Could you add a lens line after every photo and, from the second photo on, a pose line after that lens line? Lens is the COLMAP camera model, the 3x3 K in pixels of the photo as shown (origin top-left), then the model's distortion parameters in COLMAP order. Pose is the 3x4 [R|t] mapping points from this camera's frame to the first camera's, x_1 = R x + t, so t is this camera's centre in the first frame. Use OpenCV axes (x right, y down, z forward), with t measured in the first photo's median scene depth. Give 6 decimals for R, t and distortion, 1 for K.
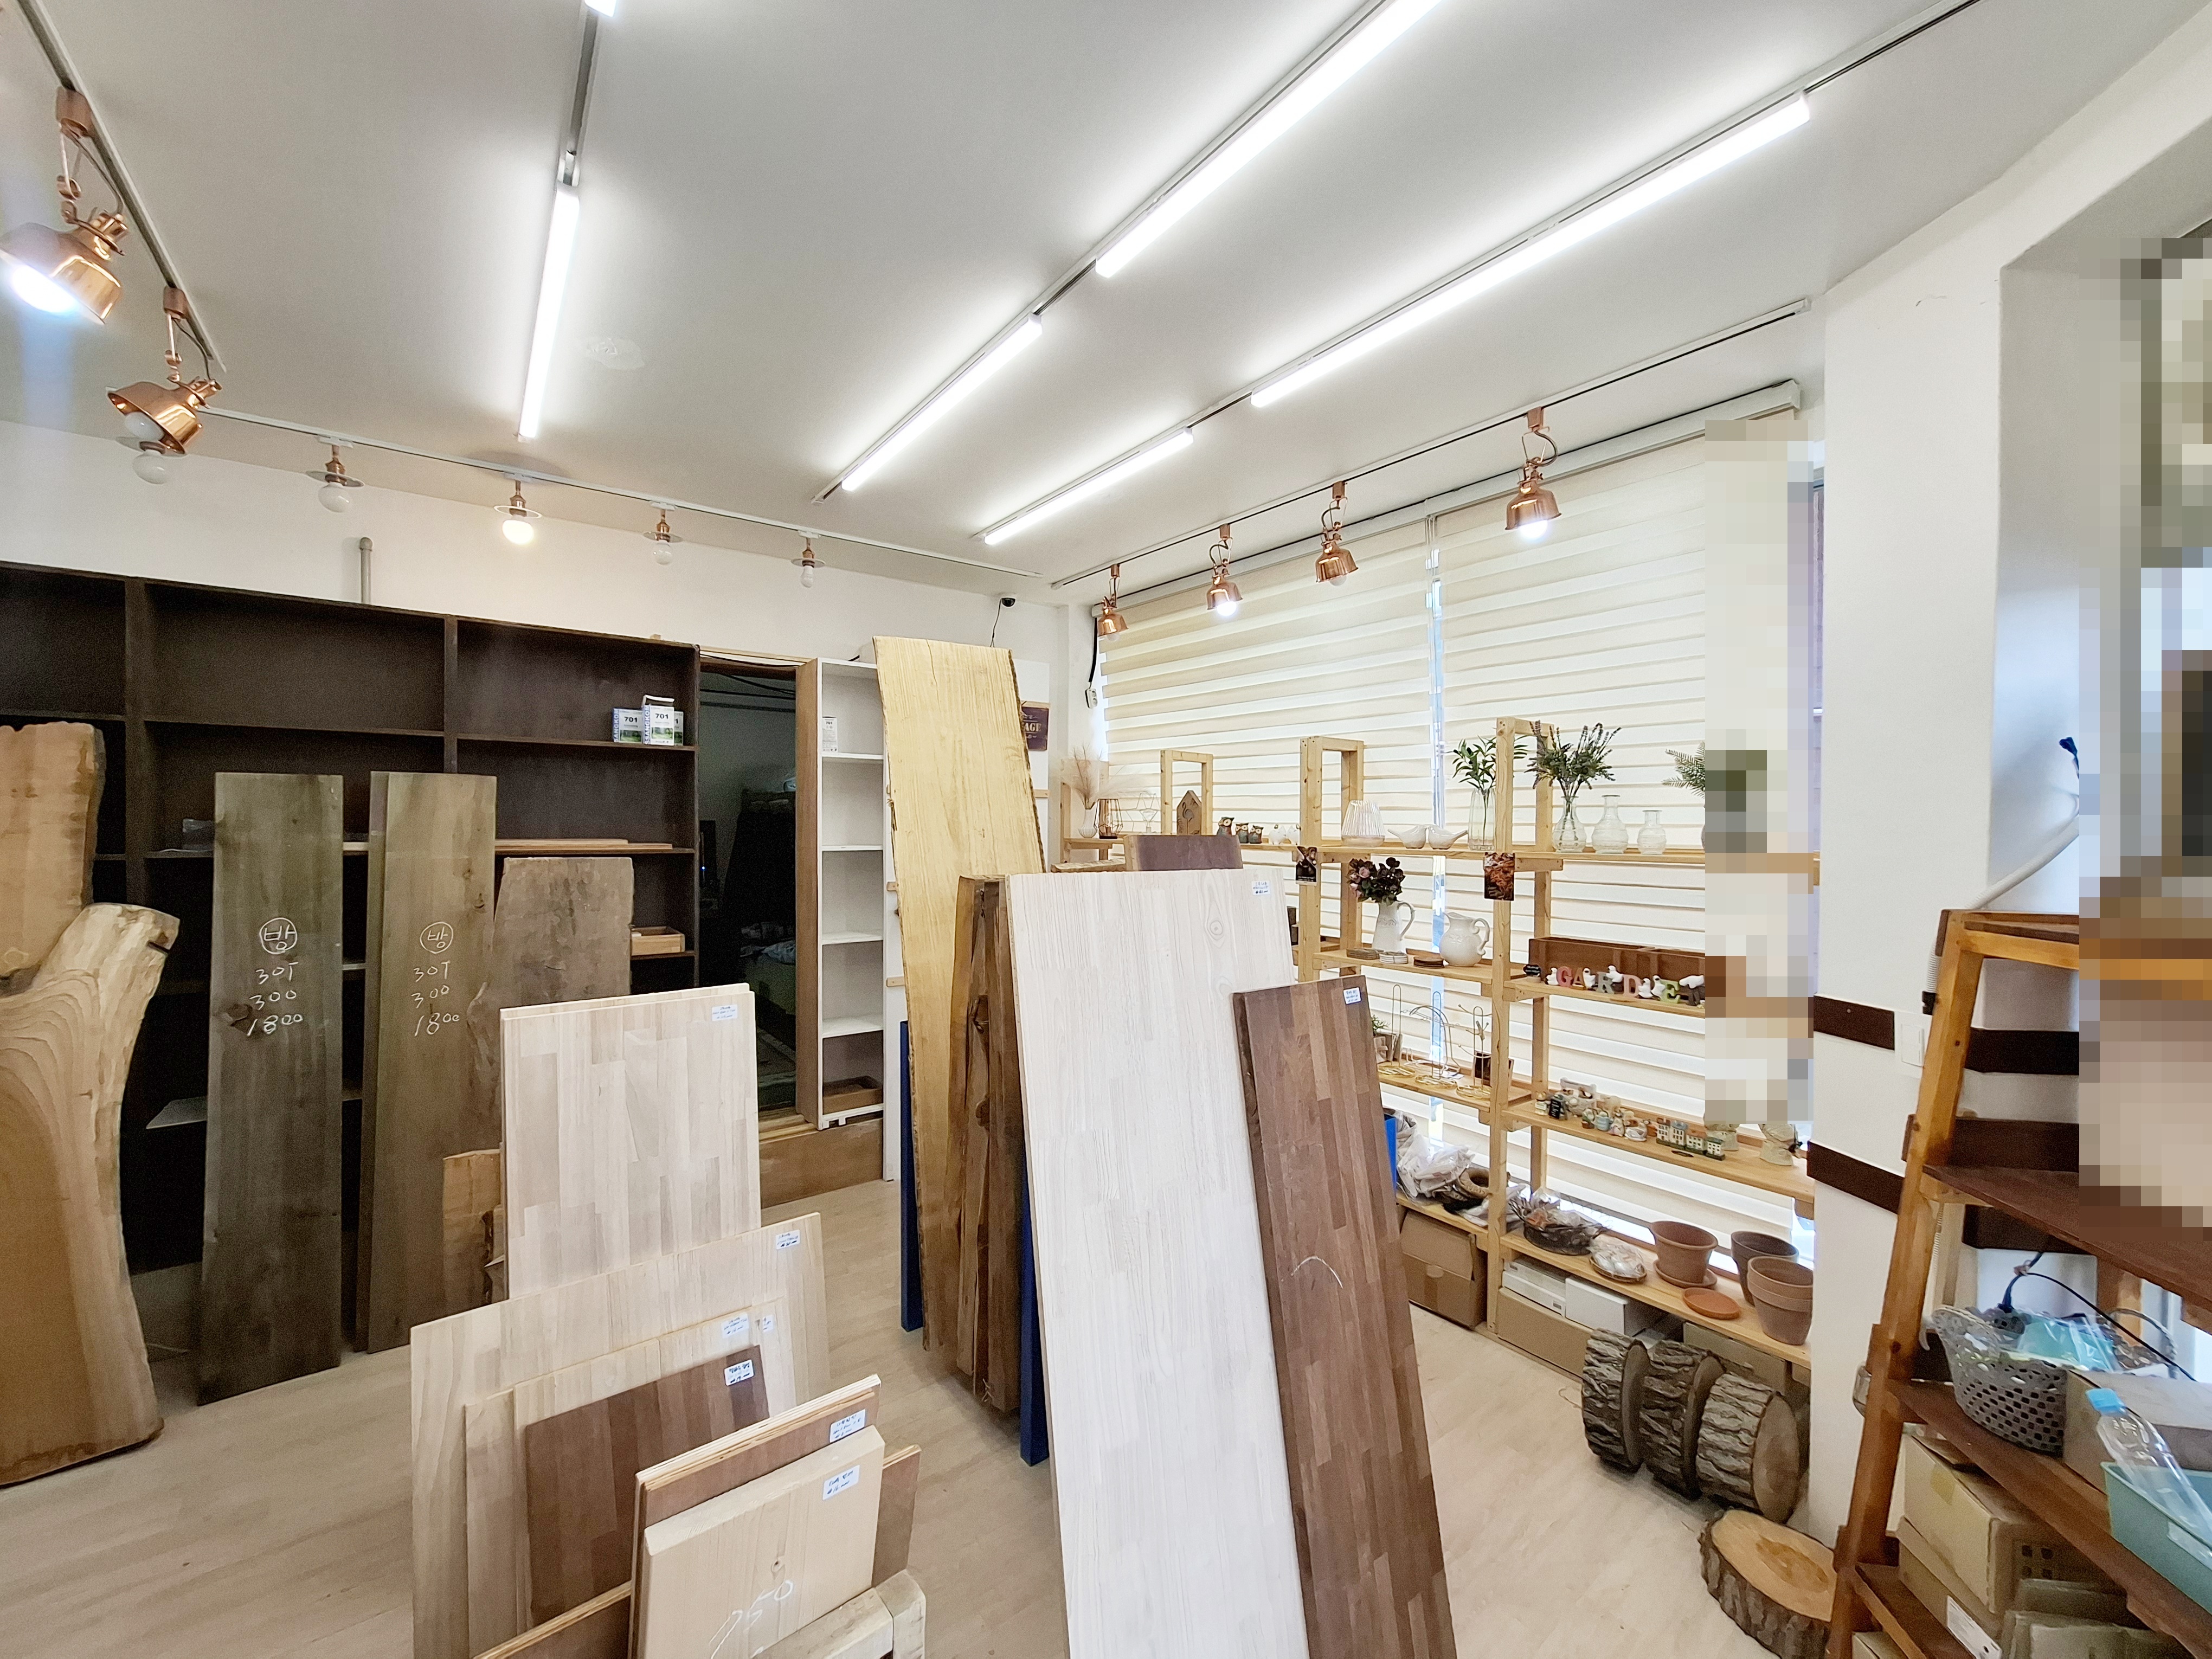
lens RADIAL K [[890.6, 0, 1106.0], [0, 890.6, 829.5], [0, 0, 1]] dist [-0.001094, -0.000166]
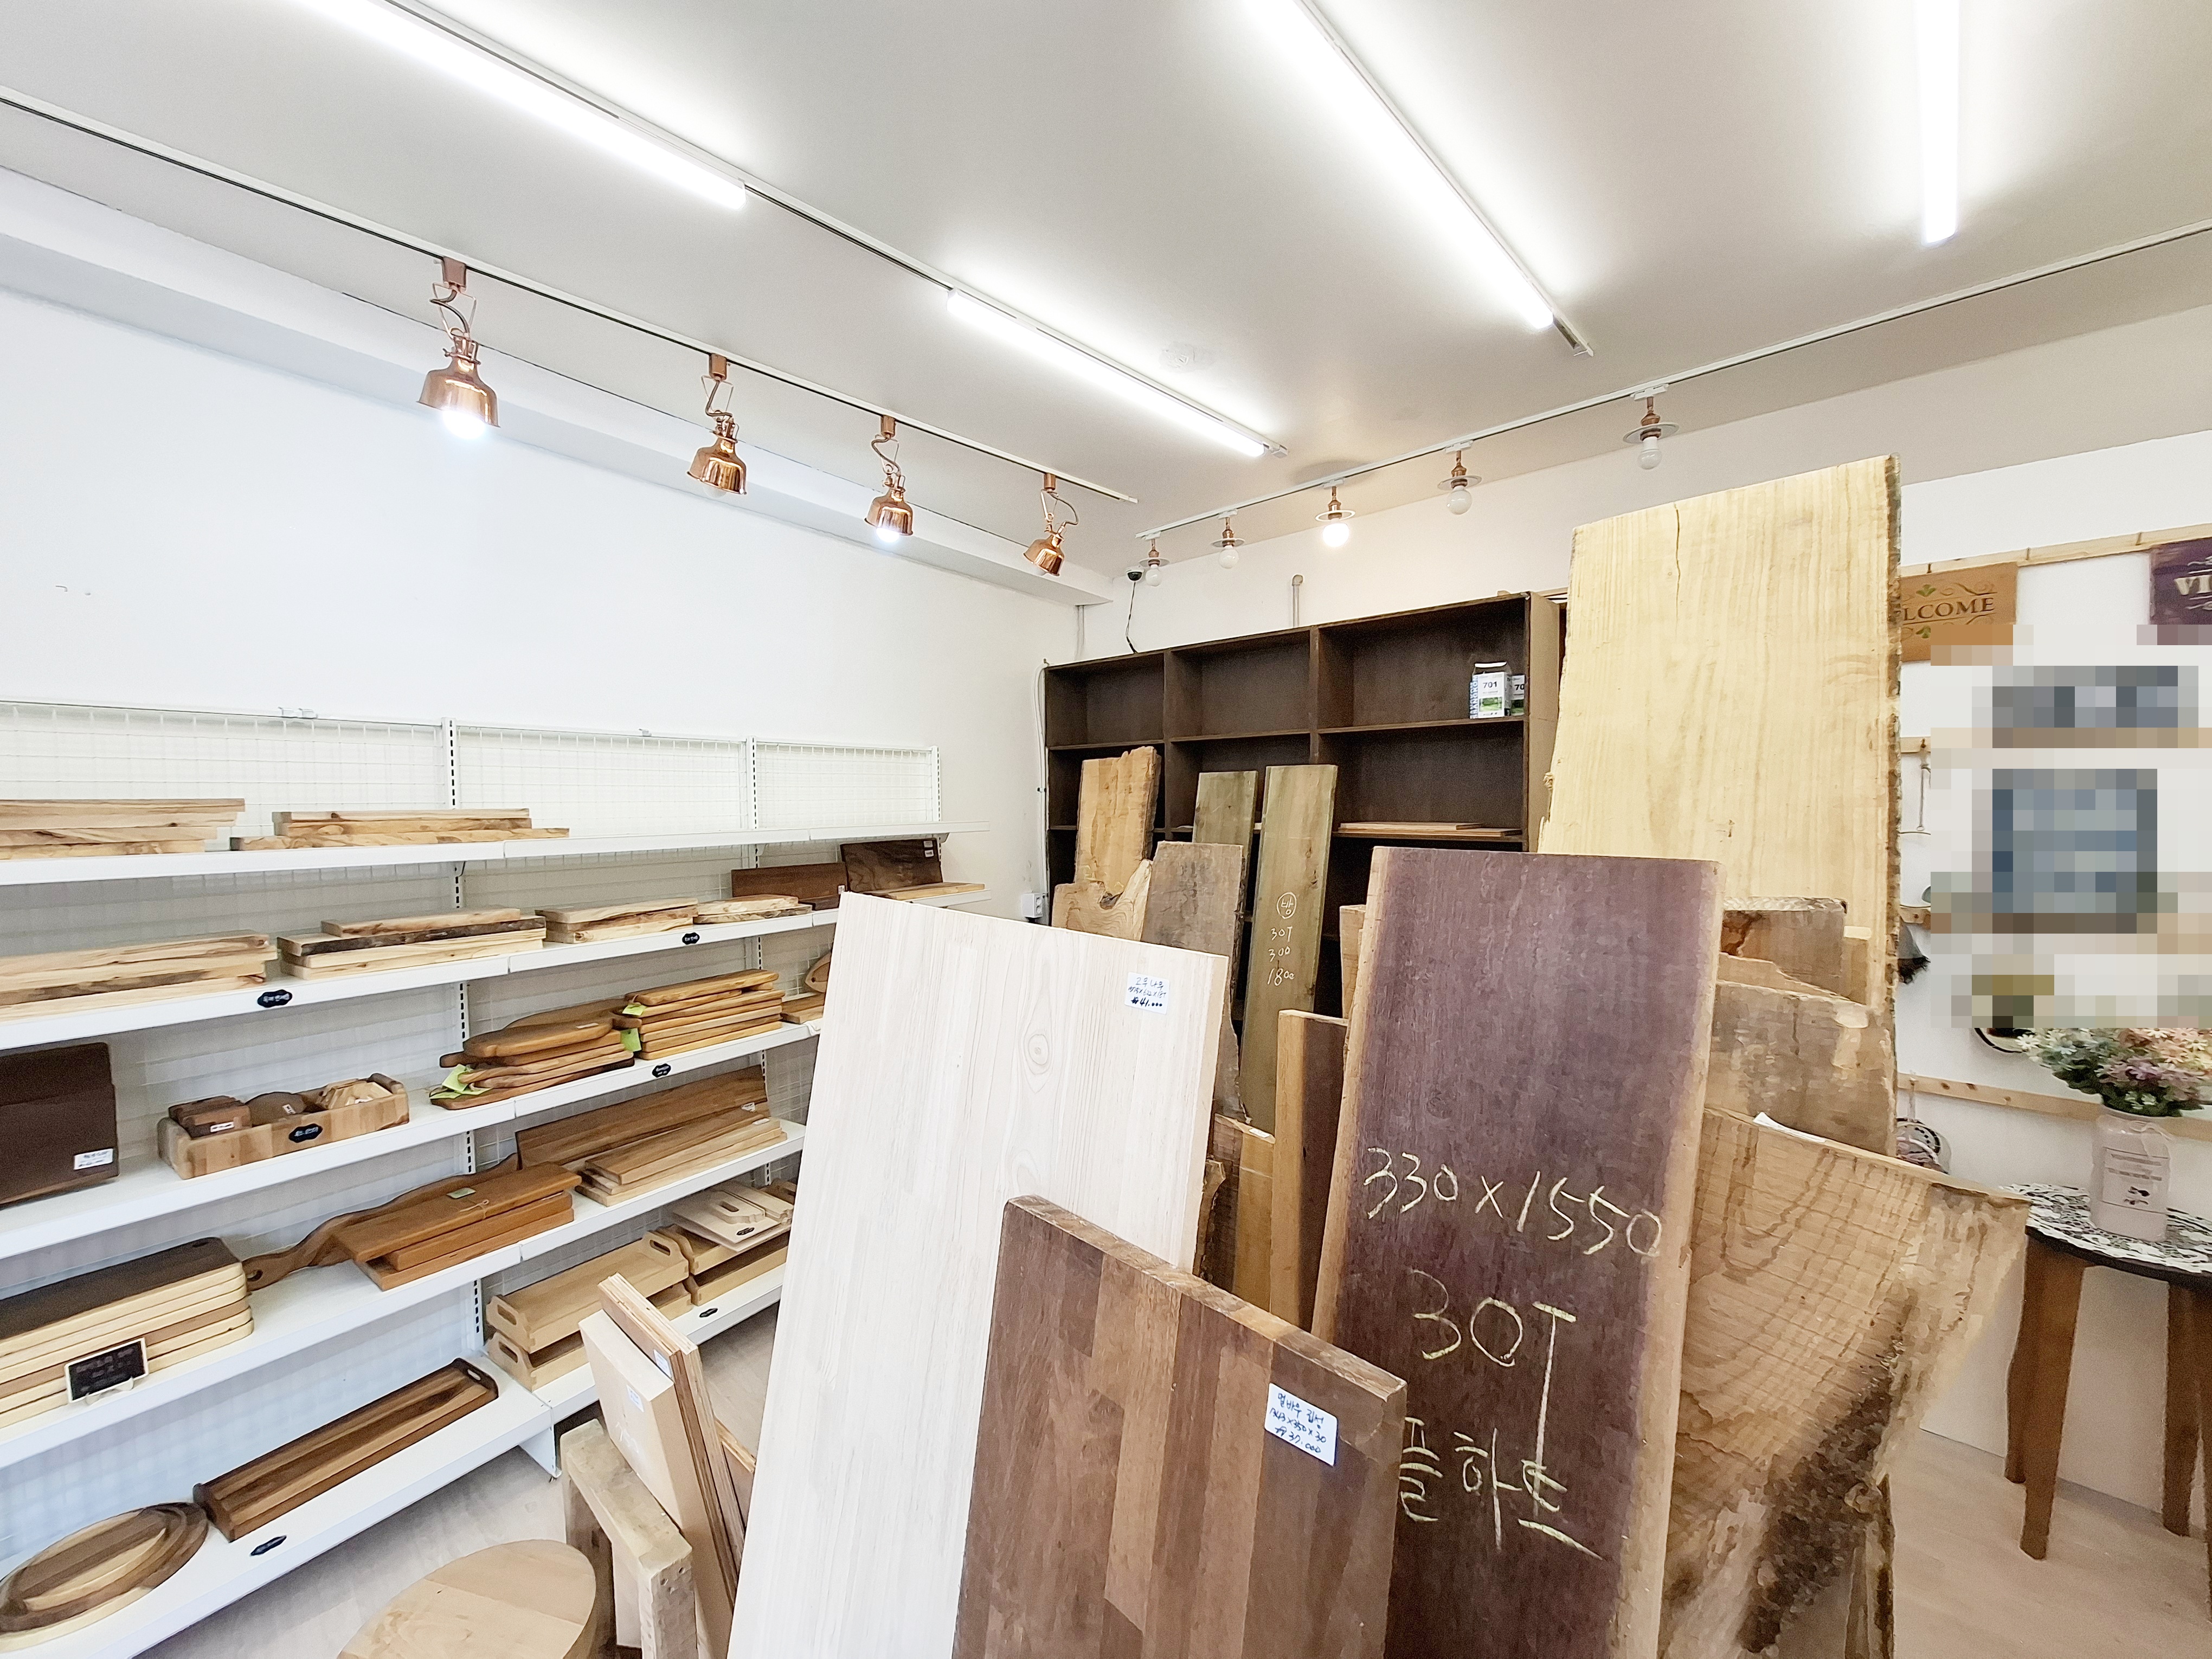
lens RADIAL K [[880.9, 0, 1108.4], [0, 880.9, 837.4], [0, 0, 1]] dist [-0.014759, 0.007355]
pose [[0.152525, 0.037221, -0.987599, 0.420988], [0.004473, 0.999254, 0.038351, -0.016527], [0.988290, -0.010267, 0.152245, 0.684849]]
